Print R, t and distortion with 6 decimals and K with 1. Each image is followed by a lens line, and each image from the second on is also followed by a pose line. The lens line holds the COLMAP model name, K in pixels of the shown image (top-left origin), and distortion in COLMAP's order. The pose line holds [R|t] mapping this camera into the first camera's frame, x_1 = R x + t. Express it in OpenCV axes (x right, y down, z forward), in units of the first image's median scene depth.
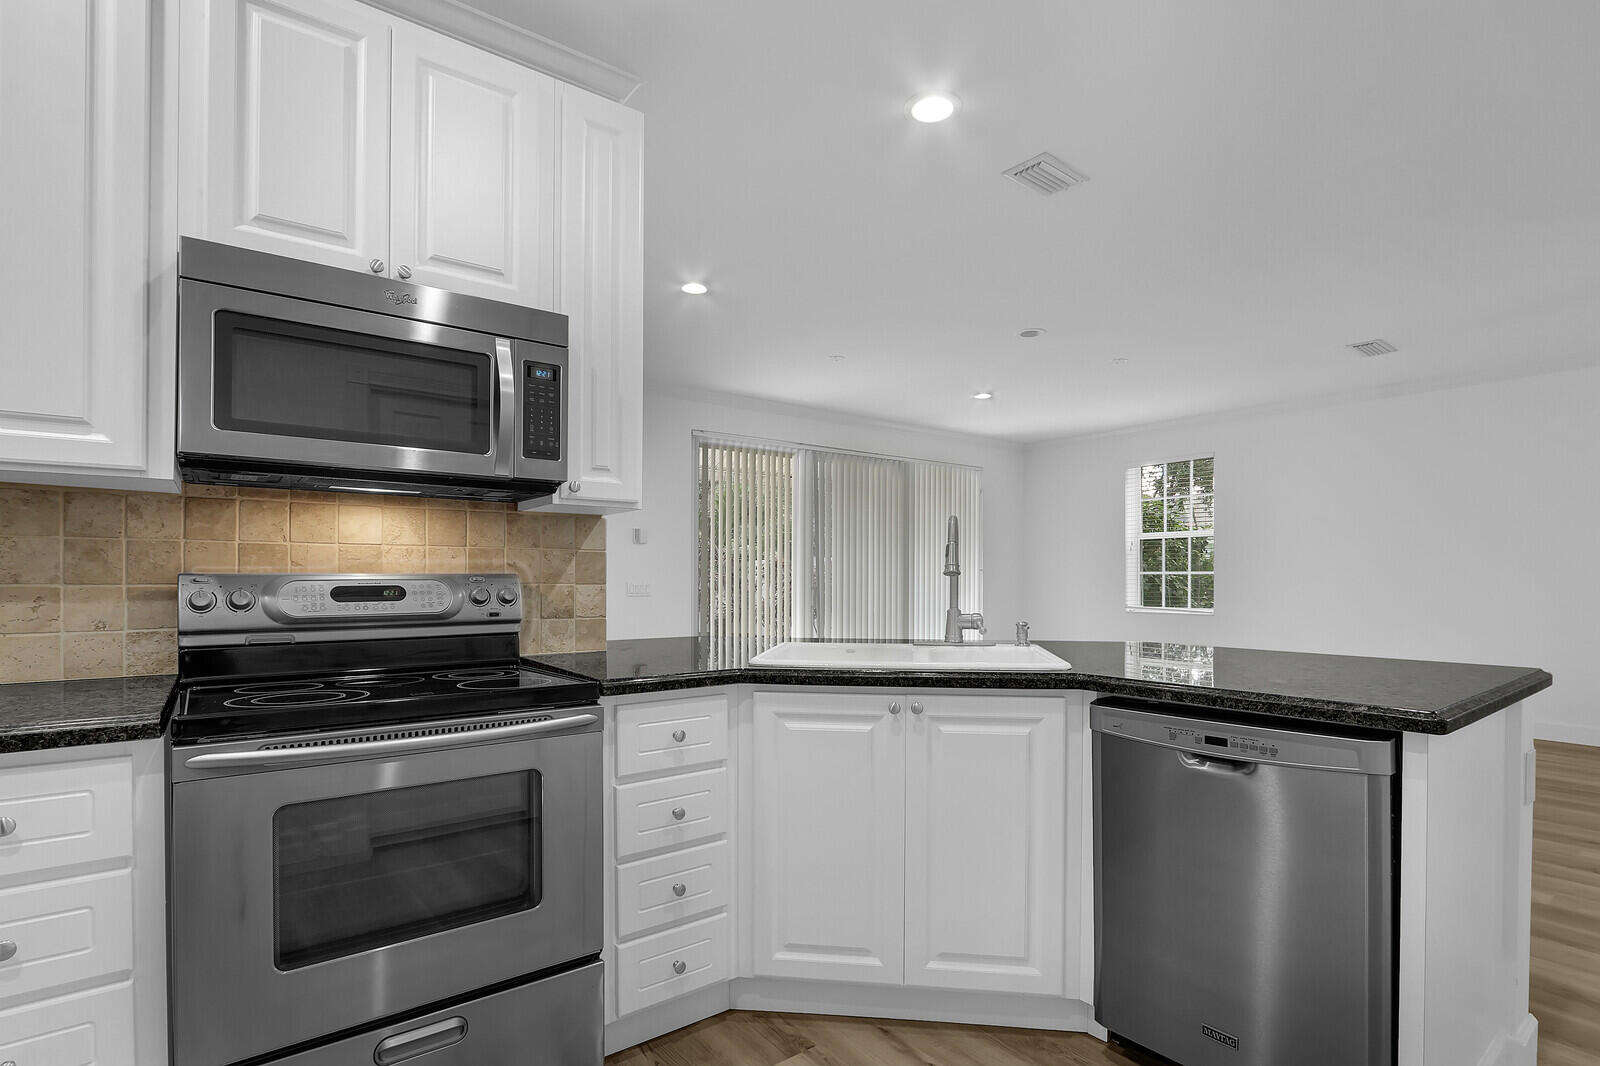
lens RADIAL K [[878.9, 0, 806.8], [0, 878.9, 579.2], [0, 0, 1]] dist [-0.000867, 0.000021]
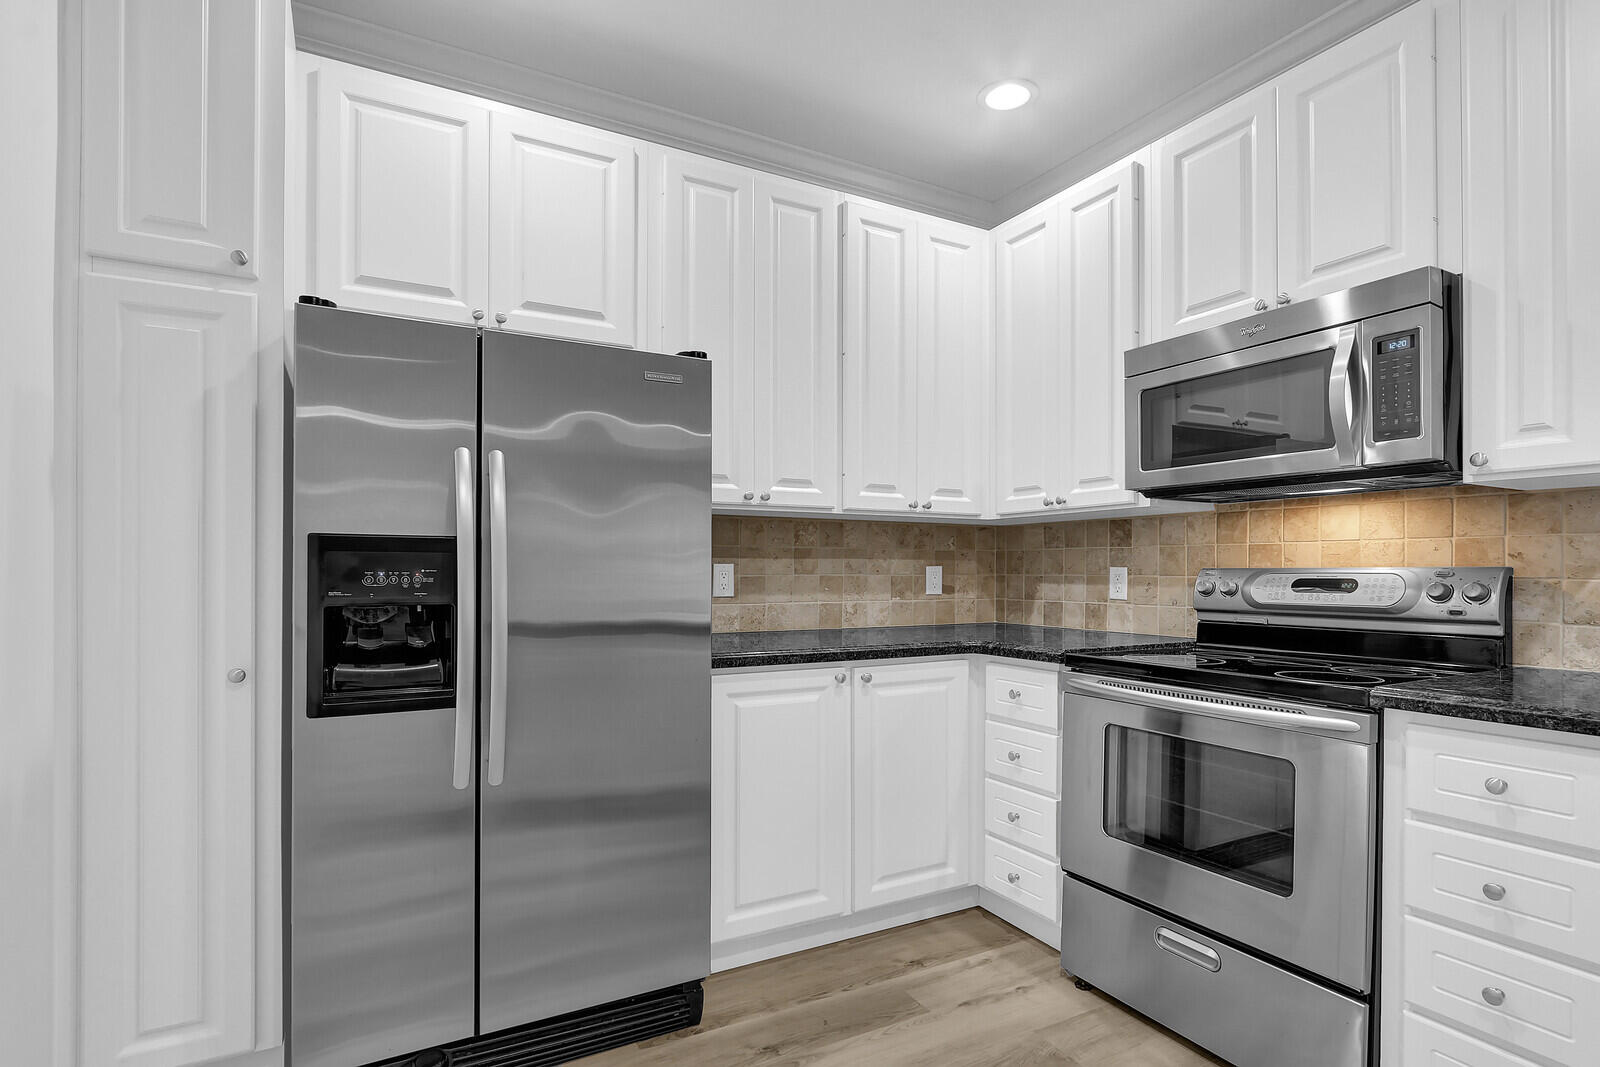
lens RADIAL K [[797.1, 0, 767.6], [0, 797.1, 568.1], [0, 0, 1]] dist [-0.002336, -0.000327]
pose [[-0.222449, -0.005441, -0.974929, 0.634072], [-0.003901, 0.999981, -0.004690, 0.001809], [0.974937, 0.002760, -0.222466, 0.549158]]
